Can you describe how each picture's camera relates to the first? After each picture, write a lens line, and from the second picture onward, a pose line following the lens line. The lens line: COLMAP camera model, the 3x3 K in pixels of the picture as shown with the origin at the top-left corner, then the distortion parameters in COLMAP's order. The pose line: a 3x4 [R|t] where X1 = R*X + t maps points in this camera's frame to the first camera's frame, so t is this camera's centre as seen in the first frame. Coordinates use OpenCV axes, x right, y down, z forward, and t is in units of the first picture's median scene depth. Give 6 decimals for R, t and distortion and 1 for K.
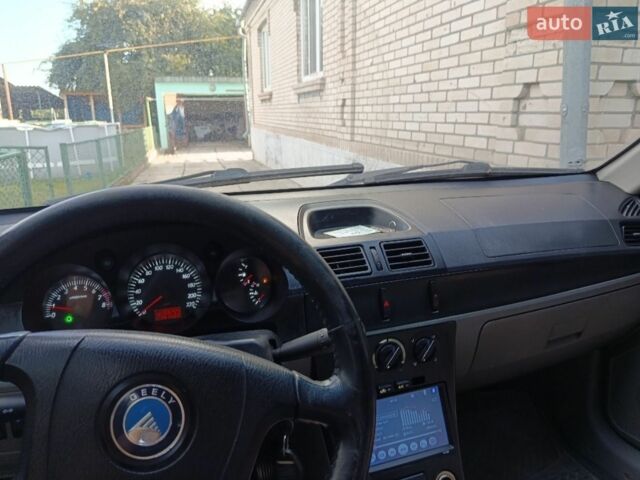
lens RADIAL K [[465.8, 0, 319.2], [0, 465.8, 241.5], [0, 0, 1]] dist [0.003403, -0.010074]
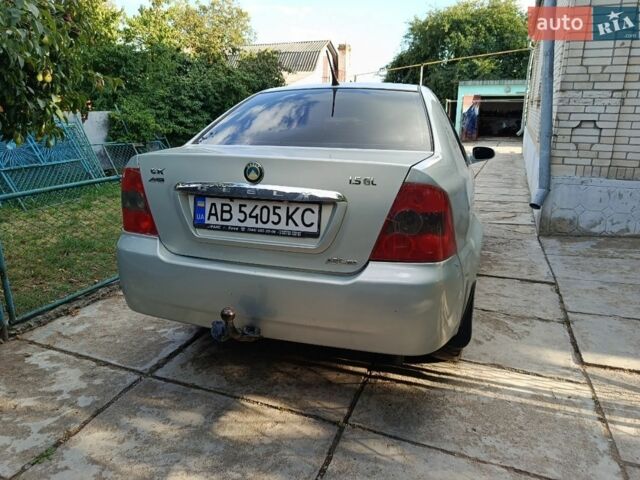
lens RADIAL K [[465.8, 0, 318.7], [0, 465.8, 238.8], [0, 0, 1]] dist [0.003403, -0.010074]
pose [[0.795324, 0.174146, -0.580631, 0.194888], [-0.167422, 0.983693, 0.065707, 0.046578], [0.582605, 0.044952, 0.811511, -0.265909]]
